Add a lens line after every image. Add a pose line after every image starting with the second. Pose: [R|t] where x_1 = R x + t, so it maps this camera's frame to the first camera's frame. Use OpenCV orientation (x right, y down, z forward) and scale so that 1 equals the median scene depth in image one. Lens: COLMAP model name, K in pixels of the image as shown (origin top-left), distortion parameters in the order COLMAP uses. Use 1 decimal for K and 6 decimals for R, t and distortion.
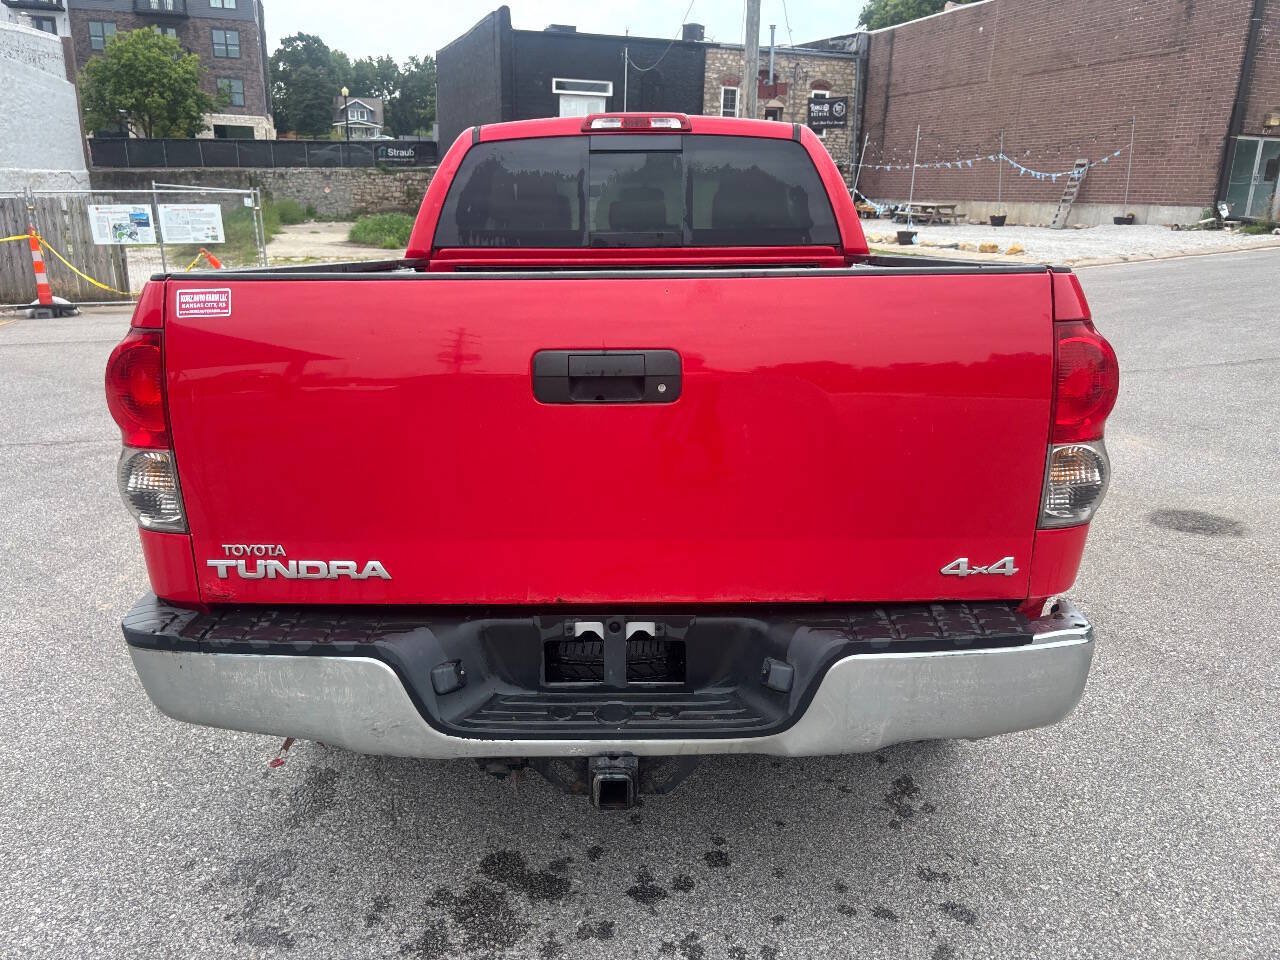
lens RADIAL K [[967.6, 0, 647.4], [0, 967.6, 475.7], [0, 0, 1]] dist [0.049395, -0.053319]
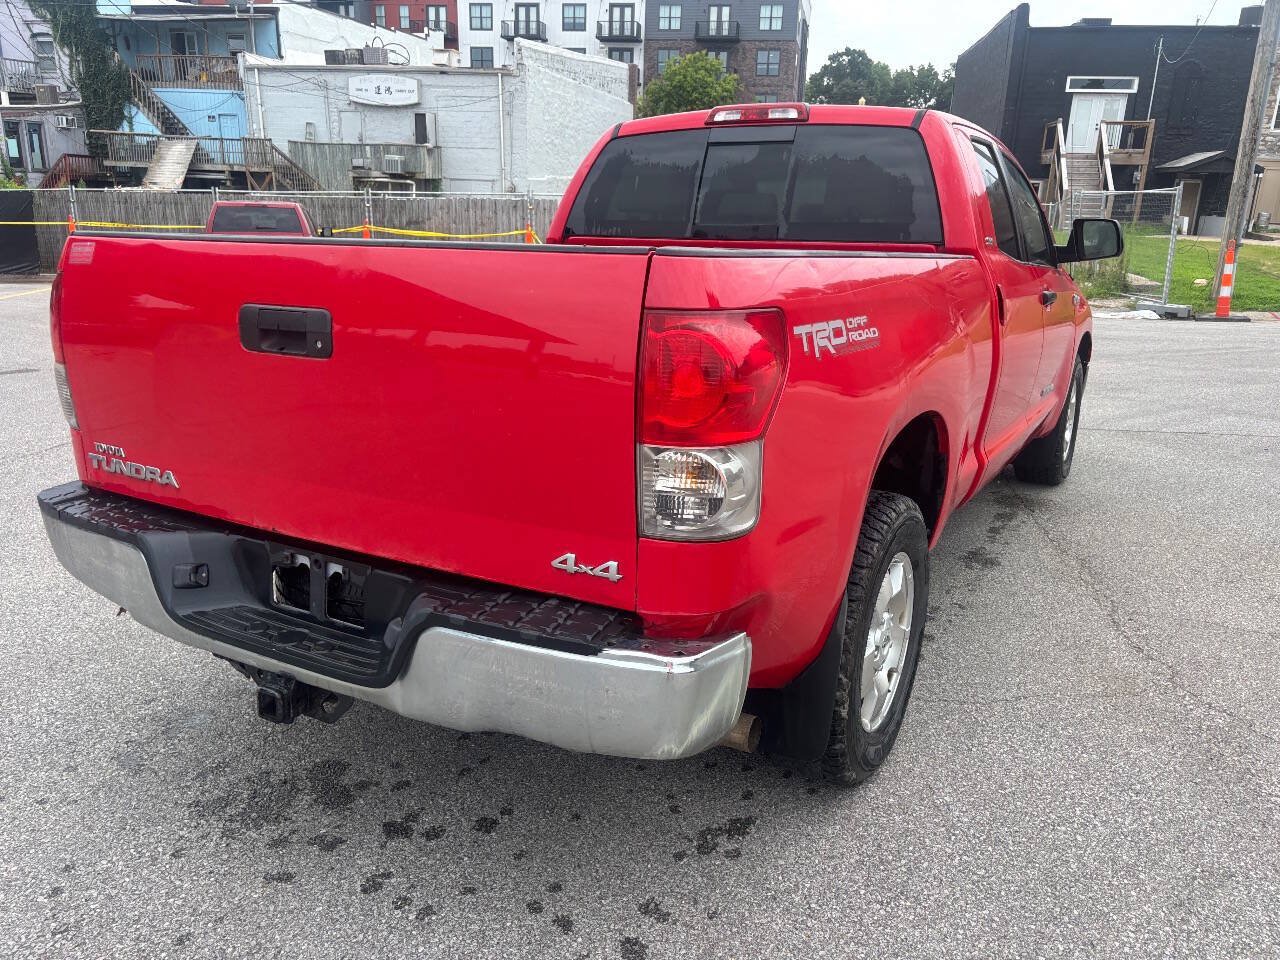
lens RADIAL K [[967.6, 0, 645.9], [0, 967.6, 463.1], [0, 0, 1]] dist [0.049395, -0.053319]
pose [[0.874771, 0.135776, -0.465125, 0.397245], [-0.144592, 0.989348, 0.016865, -0.014076], [0.462460, 0.052500, 0.885084, 0.096010]]
